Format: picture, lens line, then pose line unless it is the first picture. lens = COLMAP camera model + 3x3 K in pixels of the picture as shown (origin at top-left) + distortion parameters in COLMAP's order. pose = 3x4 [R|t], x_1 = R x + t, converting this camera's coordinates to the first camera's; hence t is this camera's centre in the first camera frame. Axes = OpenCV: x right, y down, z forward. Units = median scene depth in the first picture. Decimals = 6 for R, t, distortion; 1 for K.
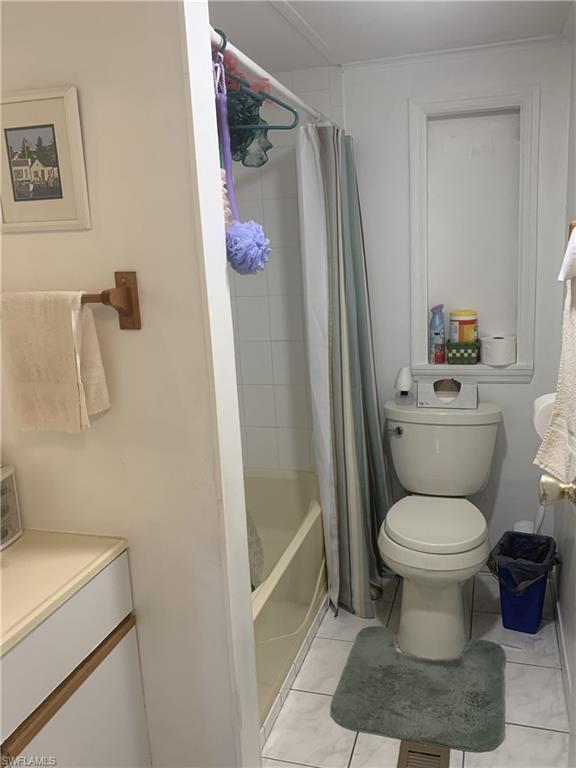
lens RADIAL K [[654.5, 0, 288.0], [0, 654.5, 384.0], [0, 0, 1]] dist [0.131339, -0.327682]
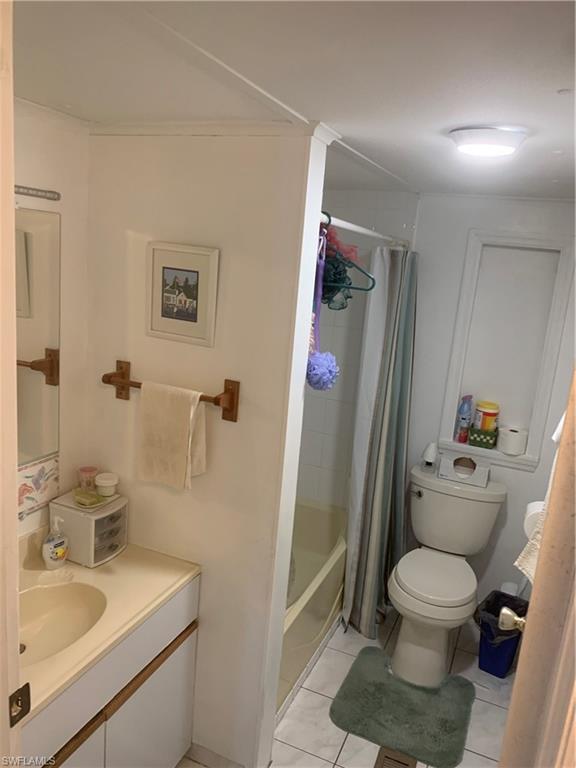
lens RADIAL K [[593.3, 0, 288.0], [0, 593.3, 384.0], [0, 0, 1]] dist [0.092090, -0.171413]
pose [[0.985031, 0.154972, -0.075486, -0.024529], [-0.153909, 0.987888, 0.019739, -0.137695], [0.077631, -0.007826, 0.996951, -0.154439]]
